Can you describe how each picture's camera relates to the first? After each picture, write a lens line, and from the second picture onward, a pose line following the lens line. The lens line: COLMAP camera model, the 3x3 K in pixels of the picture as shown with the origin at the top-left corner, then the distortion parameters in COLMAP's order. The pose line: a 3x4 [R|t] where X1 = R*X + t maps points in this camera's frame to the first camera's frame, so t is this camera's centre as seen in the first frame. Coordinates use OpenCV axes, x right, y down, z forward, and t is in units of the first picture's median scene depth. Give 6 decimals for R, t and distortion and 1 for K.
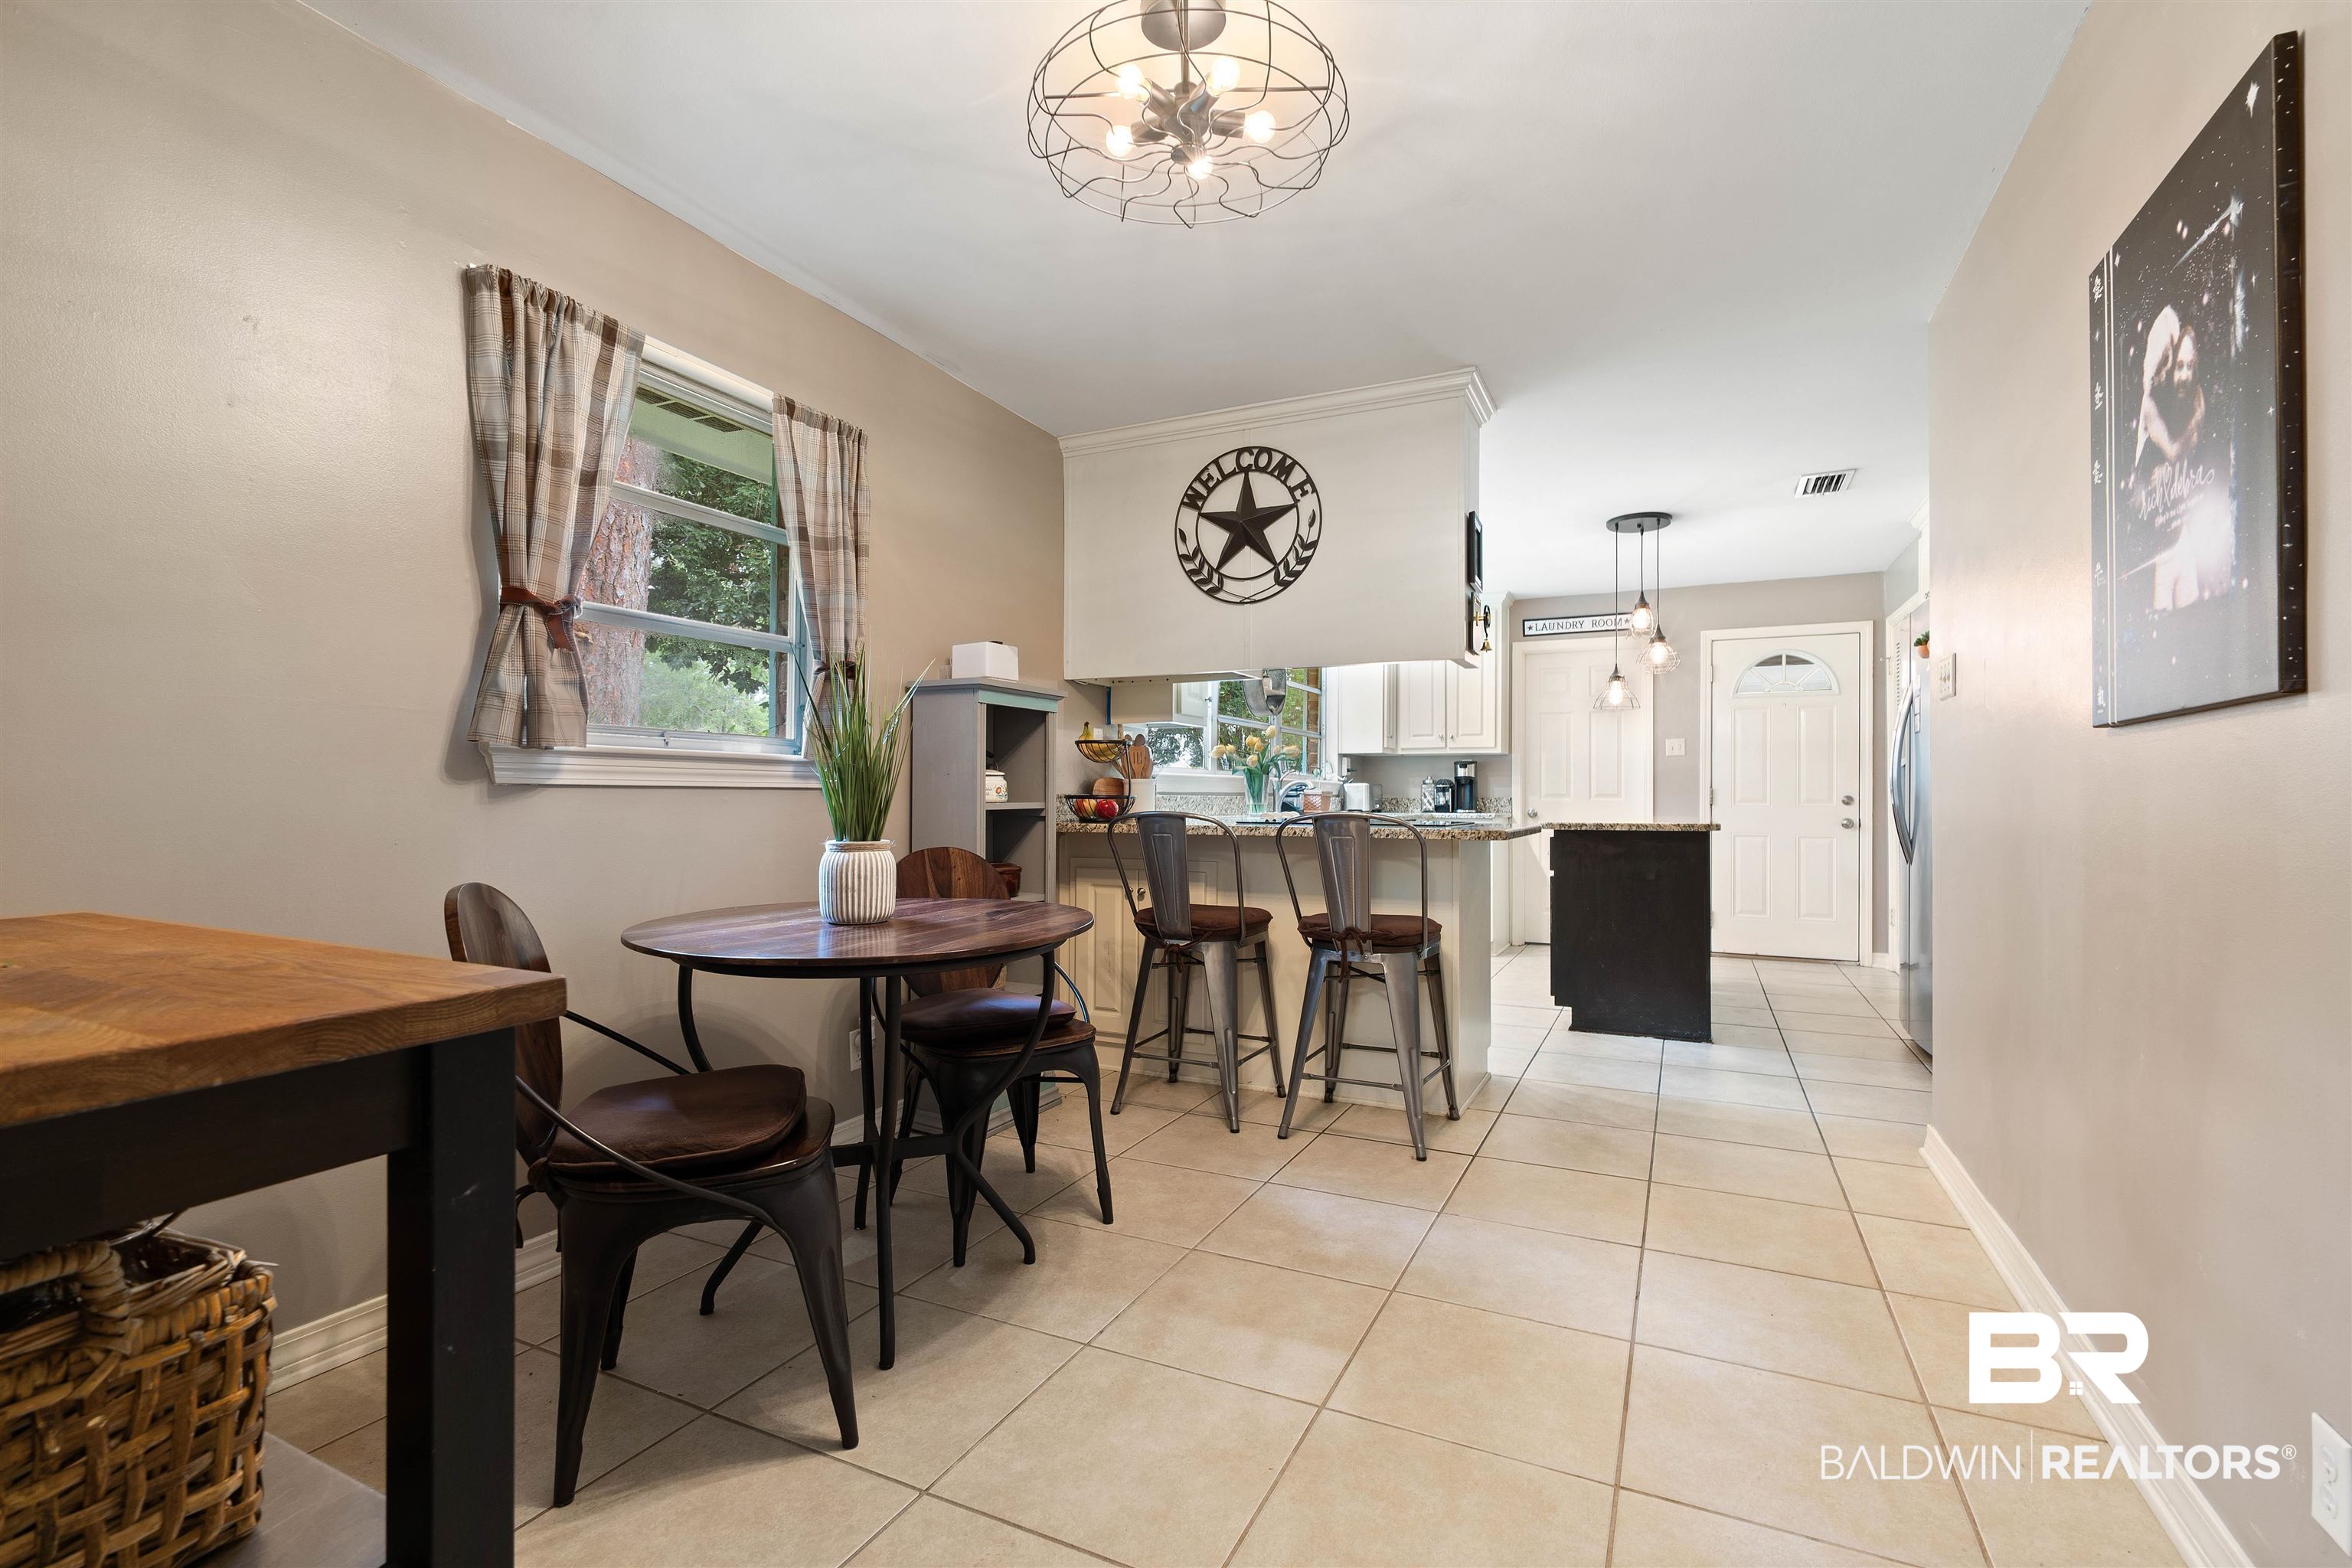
lens RADIAL K [[1036.9, 0, 1180.6], [0, 1036.9, 786.9], [0, 0, 1]] dist [-0.004582, 0.001015]
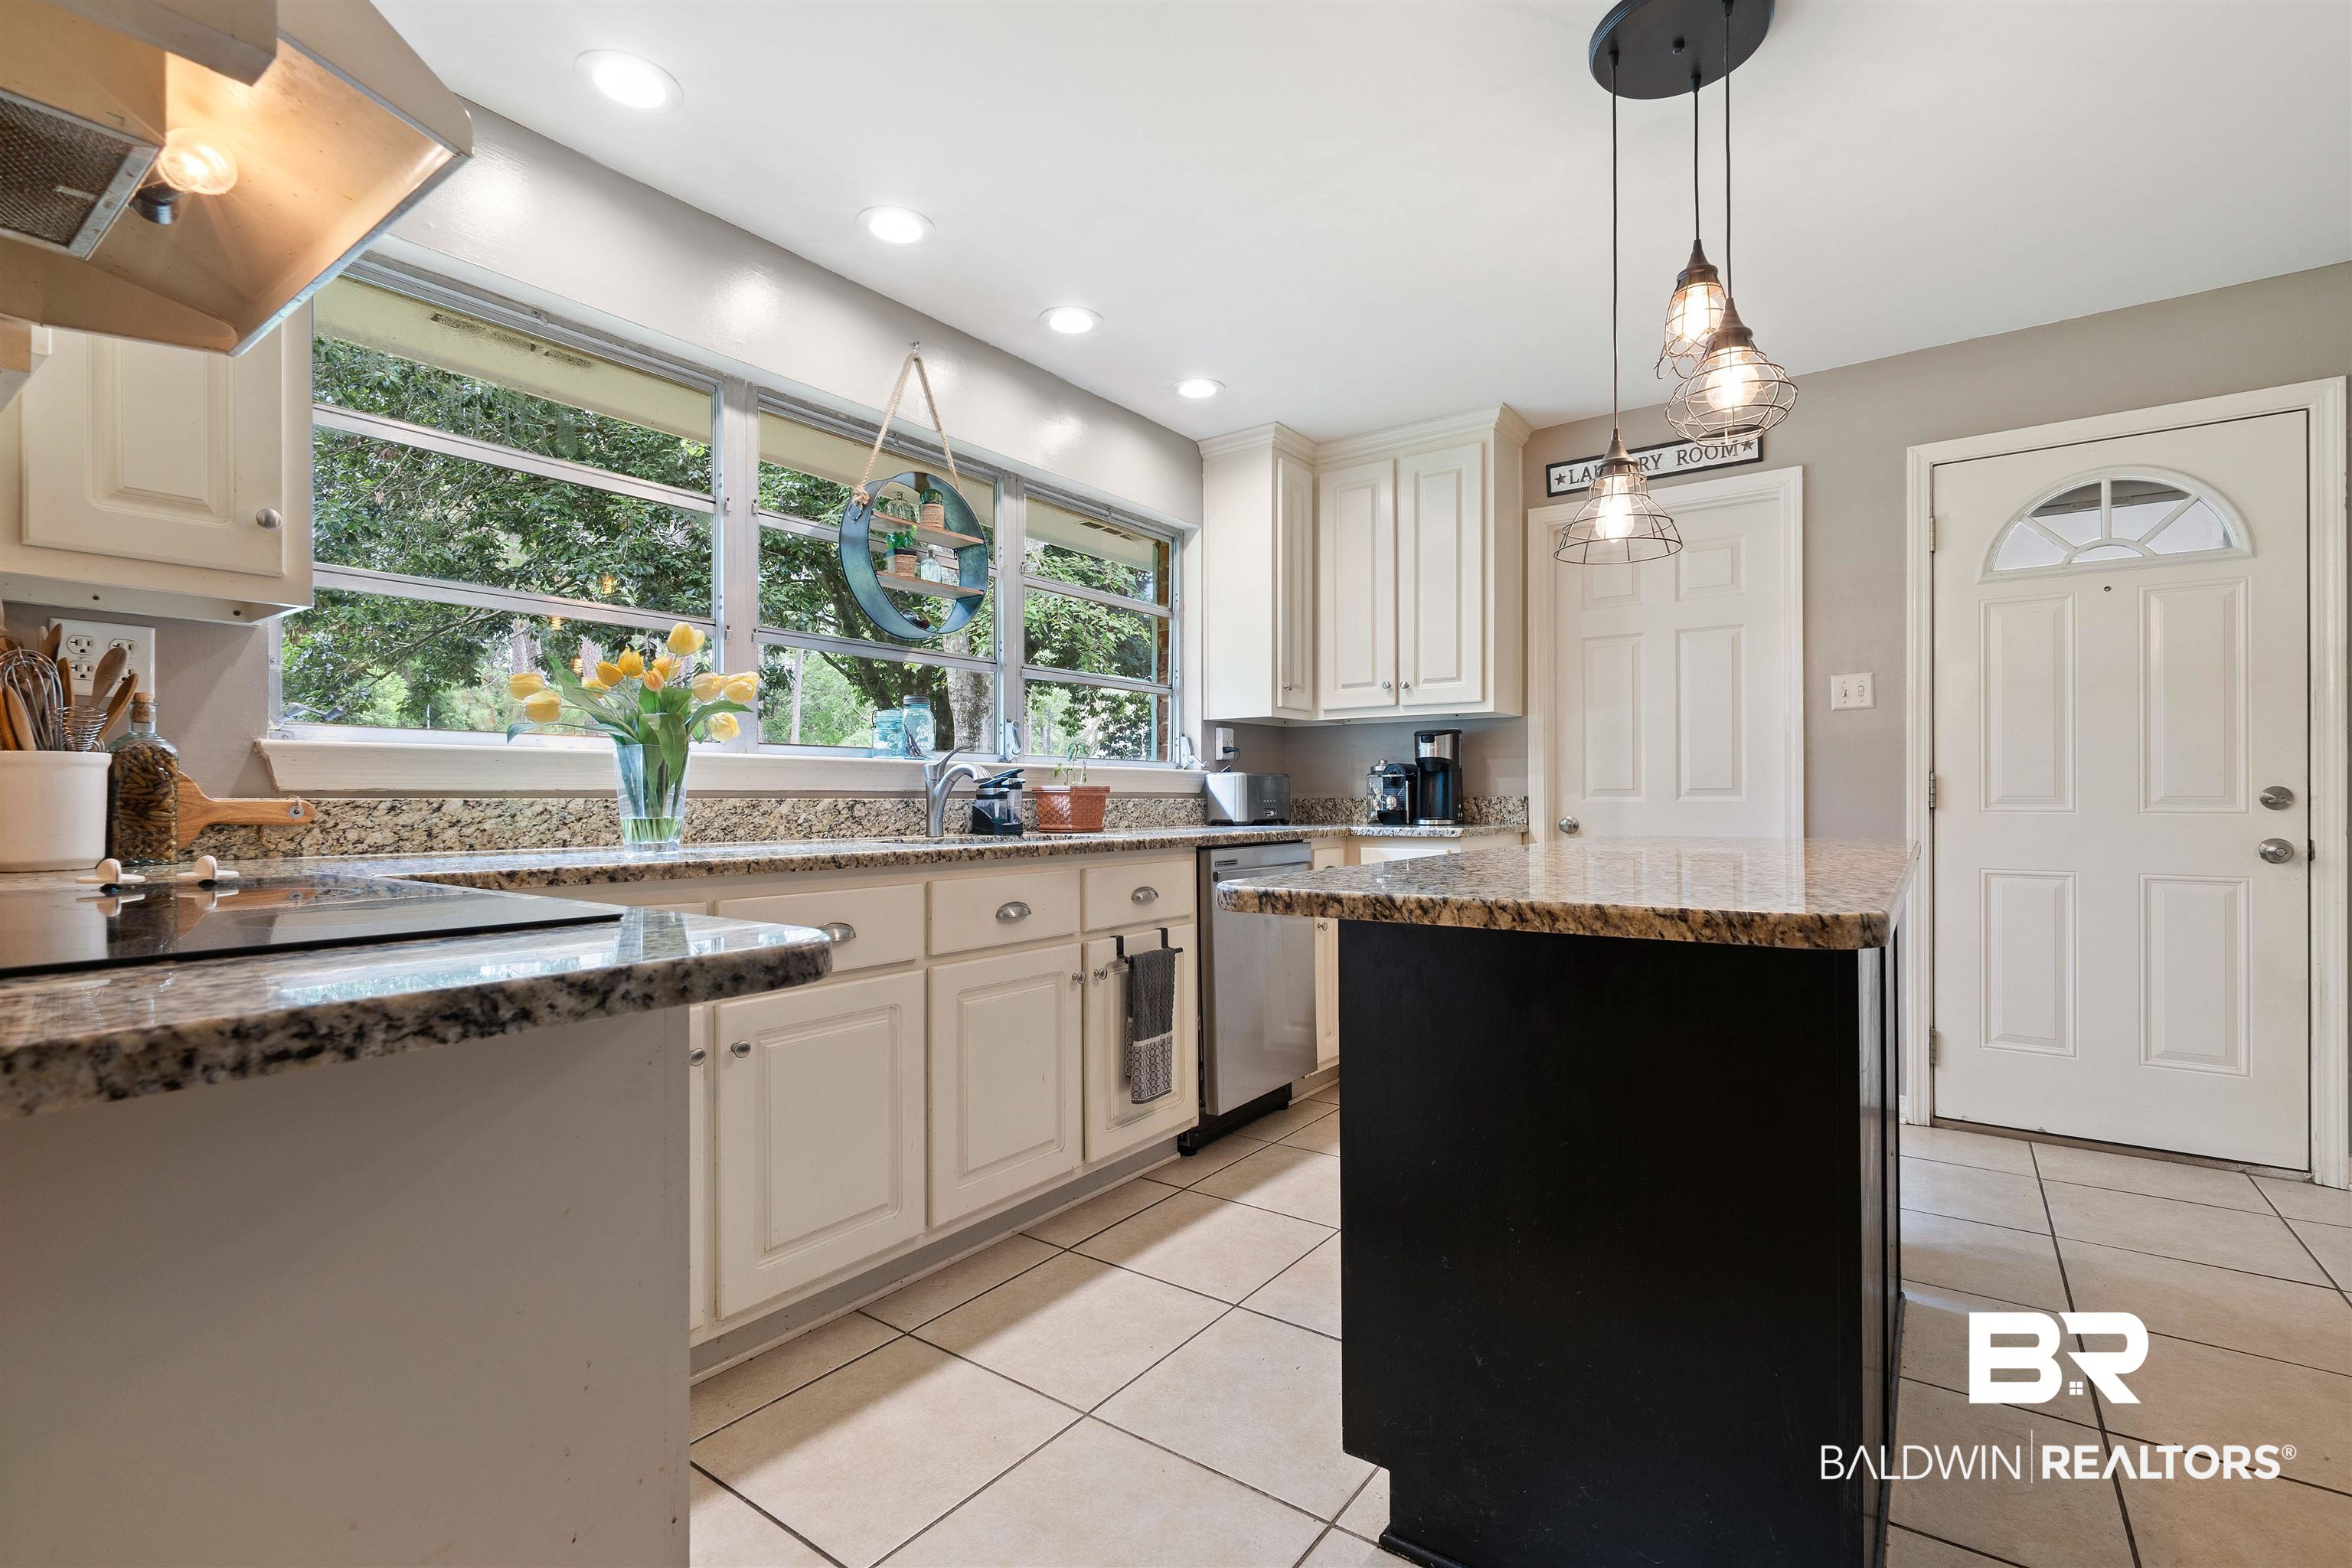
lens RADIAL K [[1036.9, 0, 1185.7], [0, 1036.9, 792.3], [0, 0, 1]] dist [-0.004582, 0.001015]
pose [[0.984913, -0.007038, -0.172909, 0.252523], [0.008025, 0.999955, 0.005013, 0.004498], [0.172866, -0.006325, 0.984925, 0.464243]]
